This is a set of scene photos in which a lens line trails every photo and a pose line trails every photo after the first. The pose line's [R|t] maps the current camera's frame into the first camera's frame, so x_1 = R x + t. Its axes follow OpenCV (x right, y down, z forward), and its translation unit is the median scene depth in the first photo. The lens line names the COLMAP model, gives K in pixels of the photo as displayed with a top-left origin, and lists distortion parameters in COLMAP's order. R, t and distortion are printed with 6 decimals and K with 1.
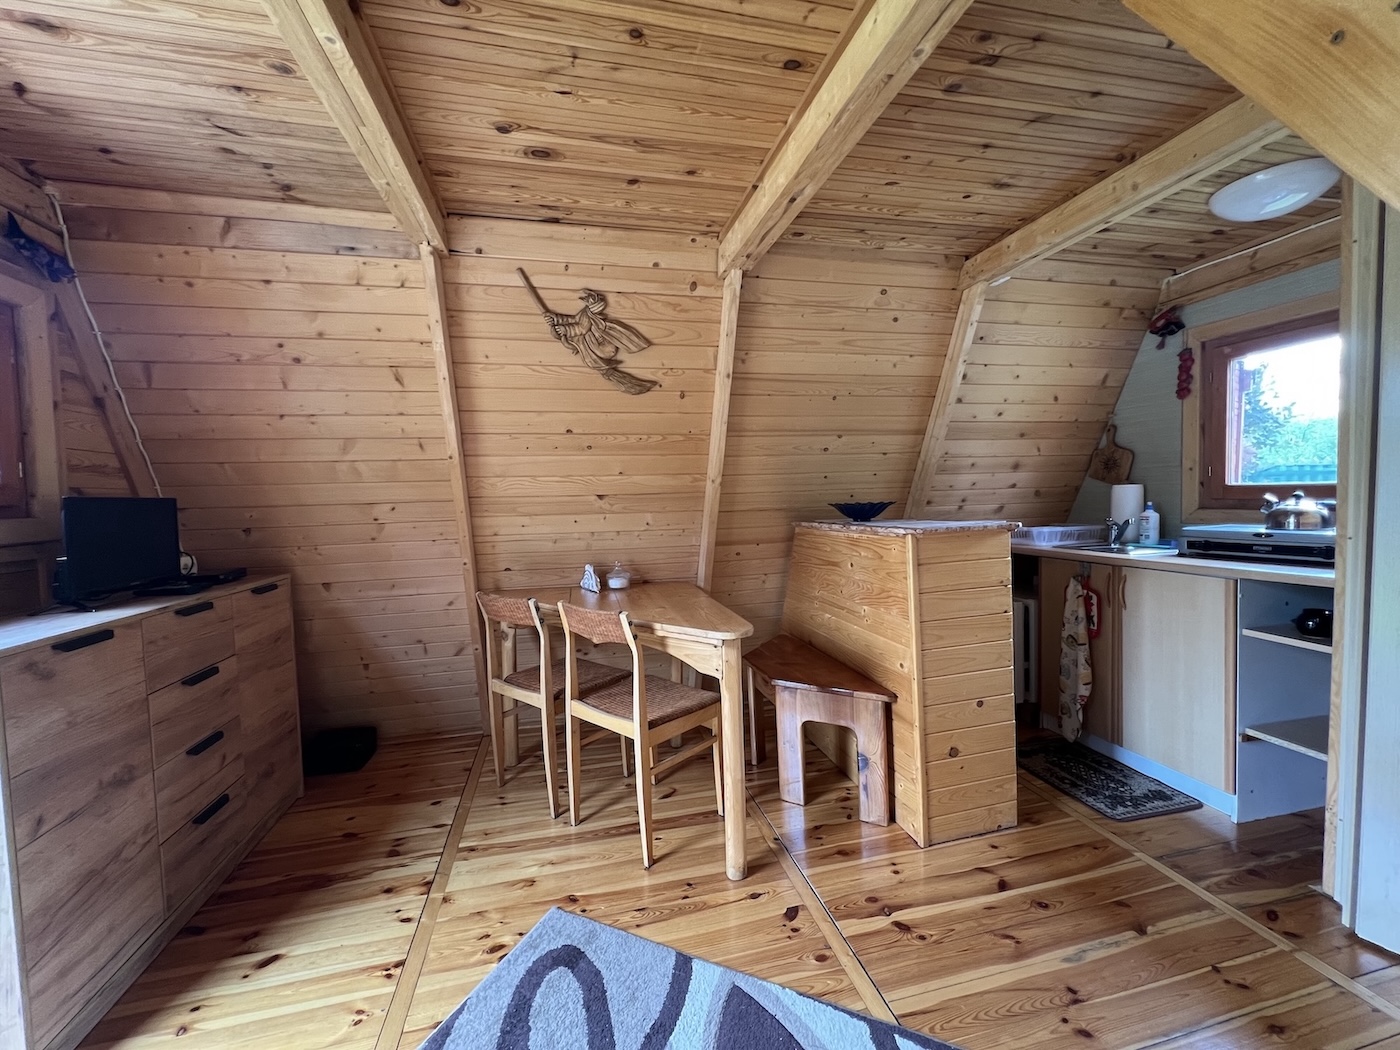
lens RADIAL K [[563.3, 0, 694.3], [0, 563.3, 518.5], [0, 0, 1]] dist [-0.000839, -0.000282]
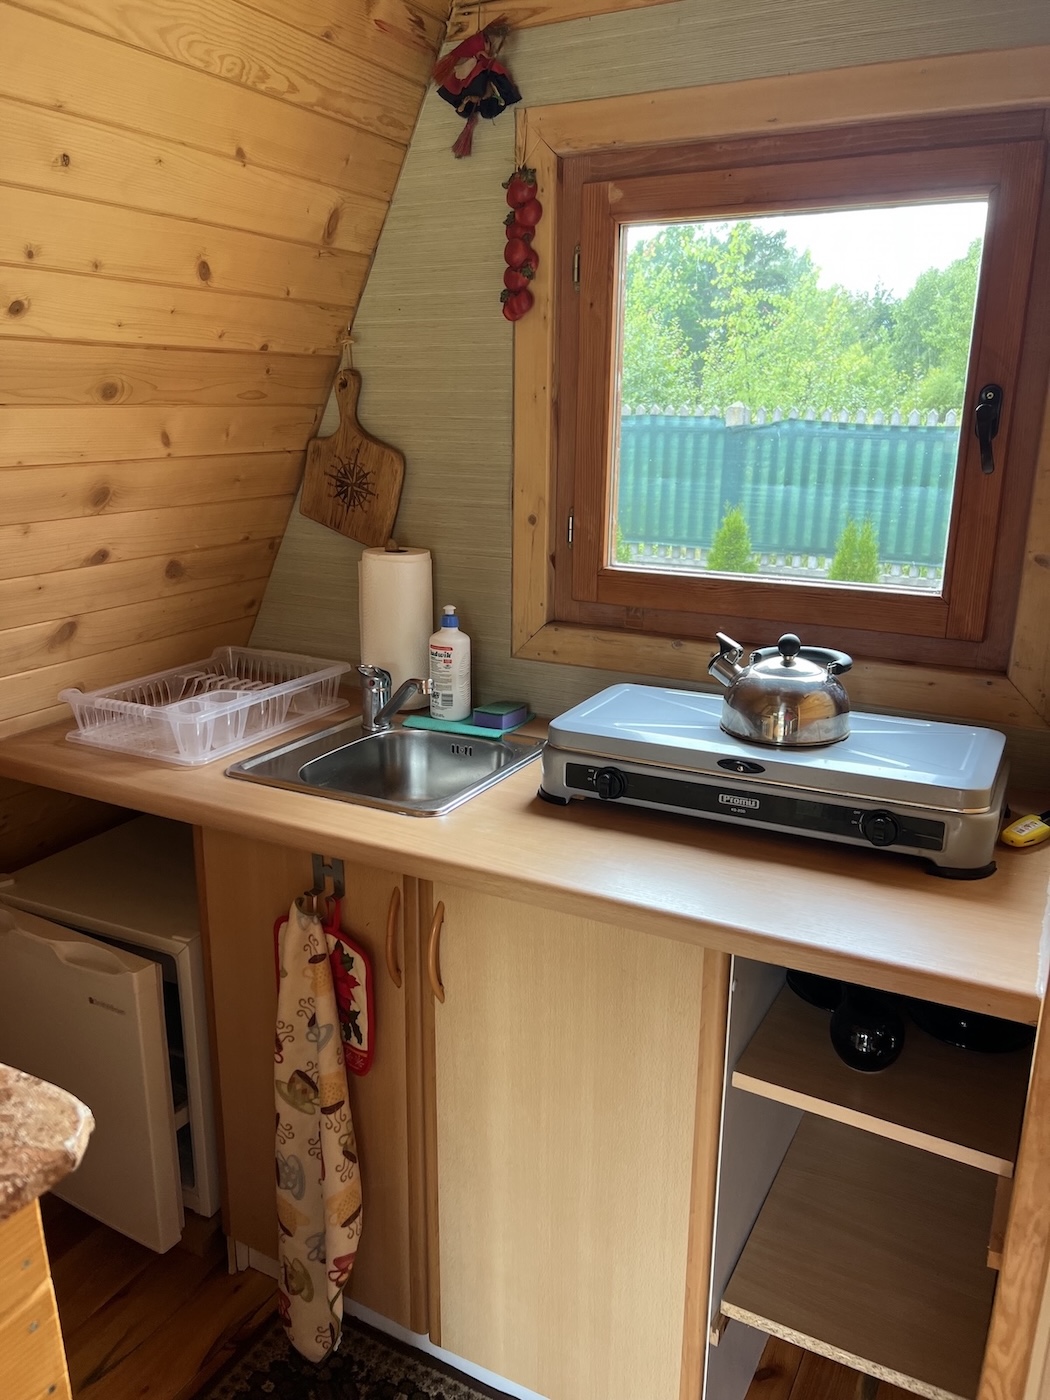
lens RADIAL K [[1059.7, 0, 521.1], [0, 1059.7, 709.0], [0, 0, 1]] dist [0.043389, -0.048106]
pose [[0.661787, -0.174978, 0.728986, 0.351679], [0.002322, 0.972855, 0.231405, -0.136954], [-0.749688, -0.151449, 0.644229, 0.555083]]
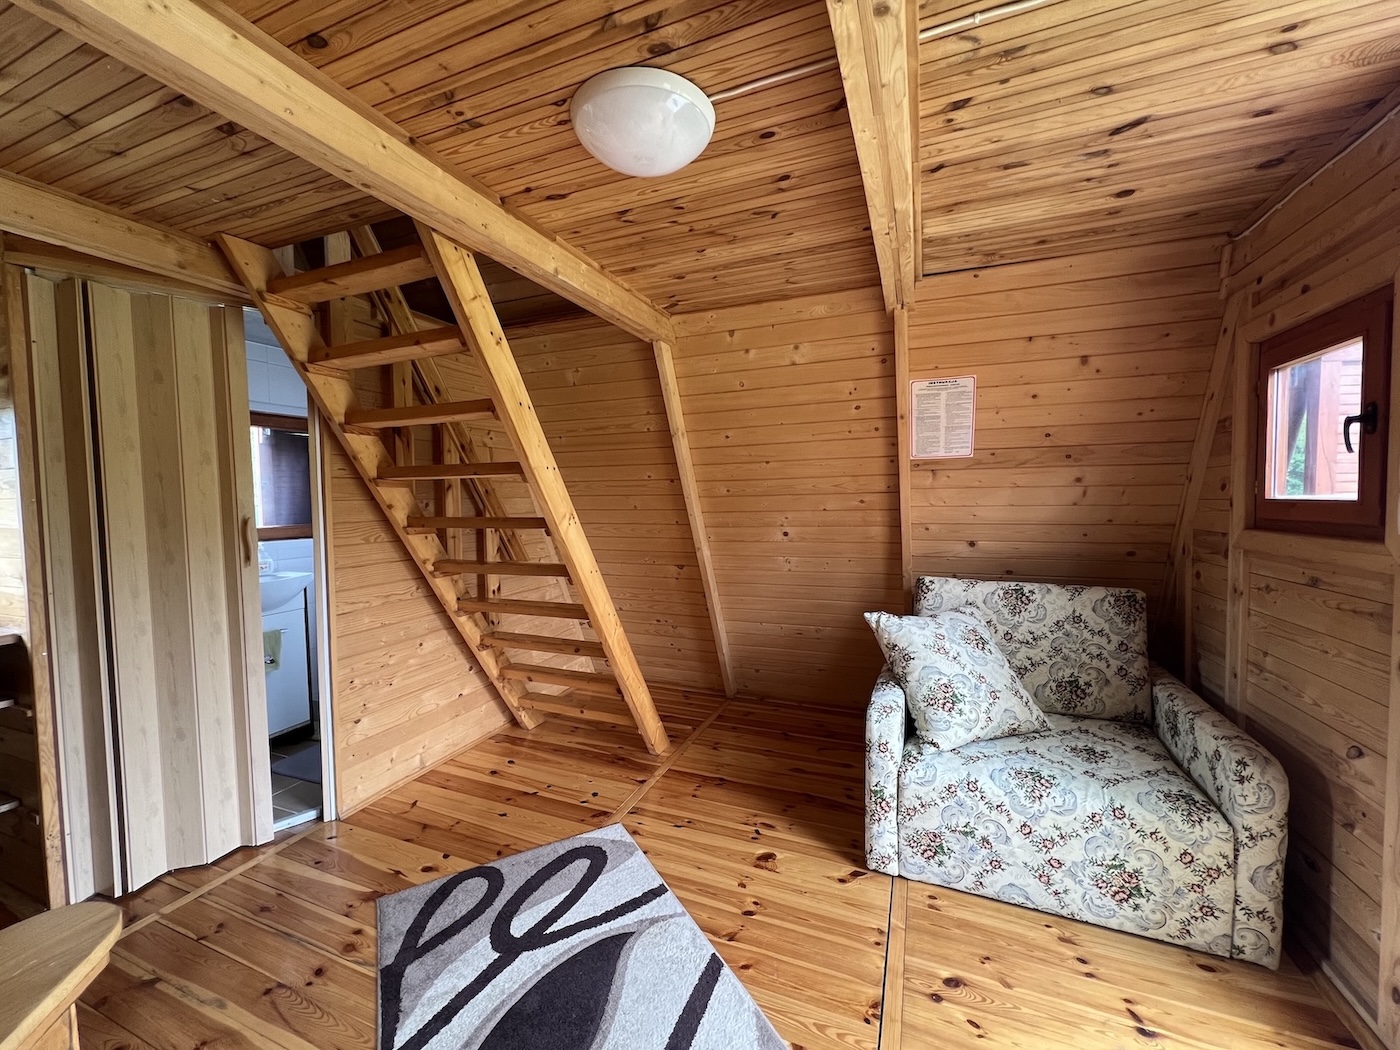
lens RADIAL K [[563.3, 0, 697.3], [0, 563.3, 518.0], [0, 0, 1]] dist [-0.000839, -0.000282]
pose [[-0.814464, 0.015868, 0.579998, -0.382733], [0.059187, 0.996684, 0.055845, -0.067675], [-0.577188, 0.079812, -0.812702, 0.727004]]
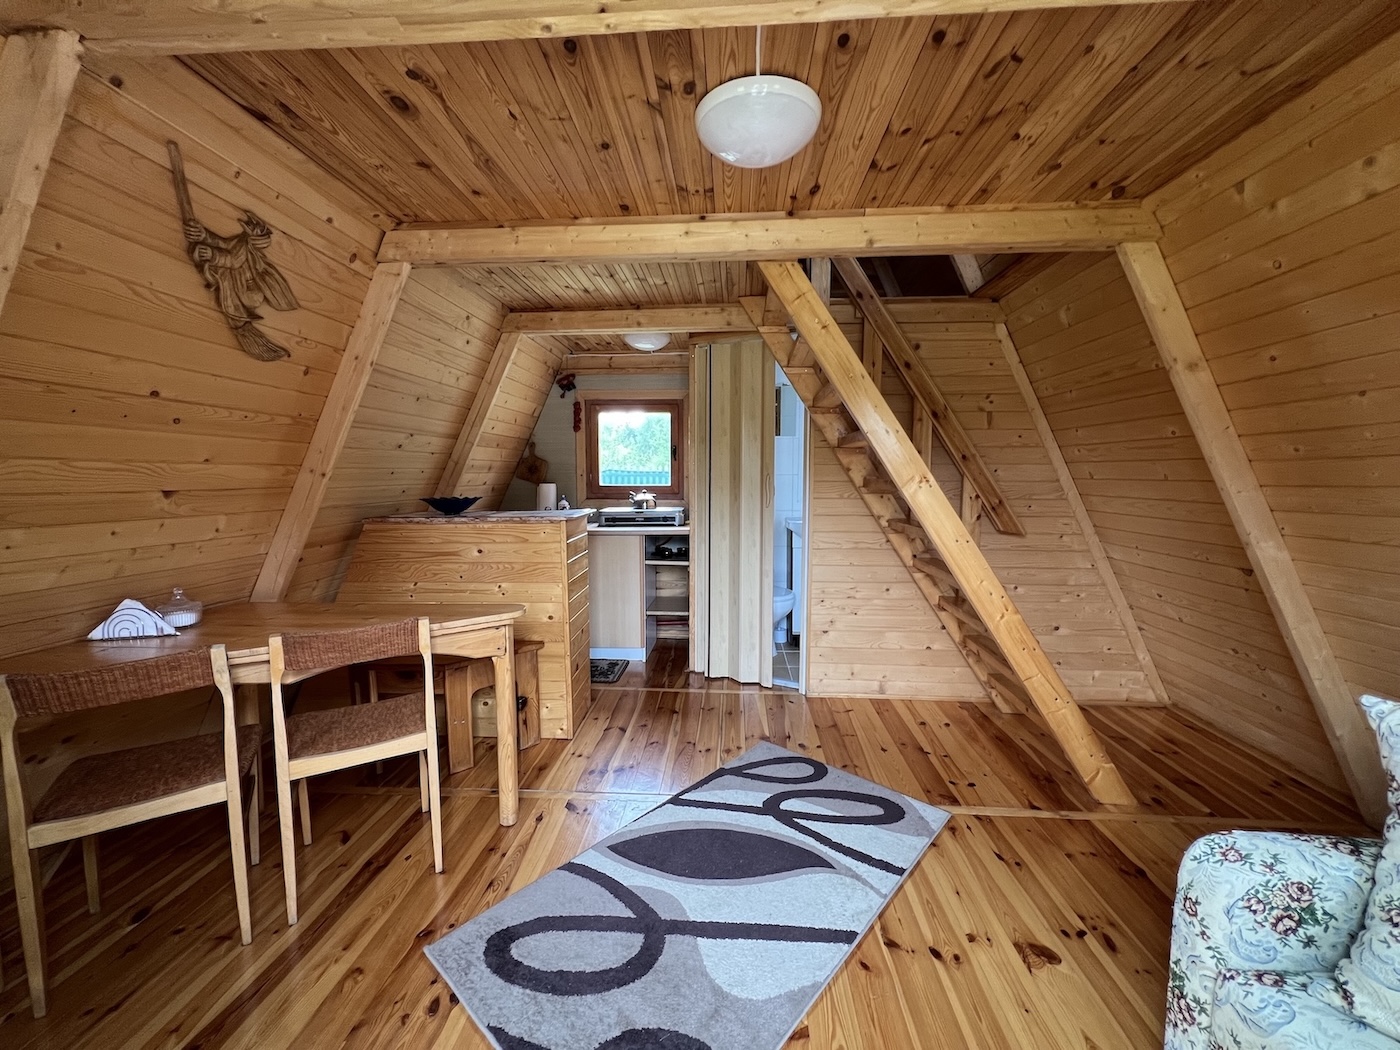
lens RADIAL K [[563.3, 0, 693.7], [0, 563.3, 518.9], [0, 0, 1]] dist [-0.000839, -0.000282]
pose [[0.296704, -0.046980, 0.953813, -0.642208], [0.029535, 0.998763, 0.040007, -0.017369], [-0.954513, 0.016301, 0.297724, 0.204411]]
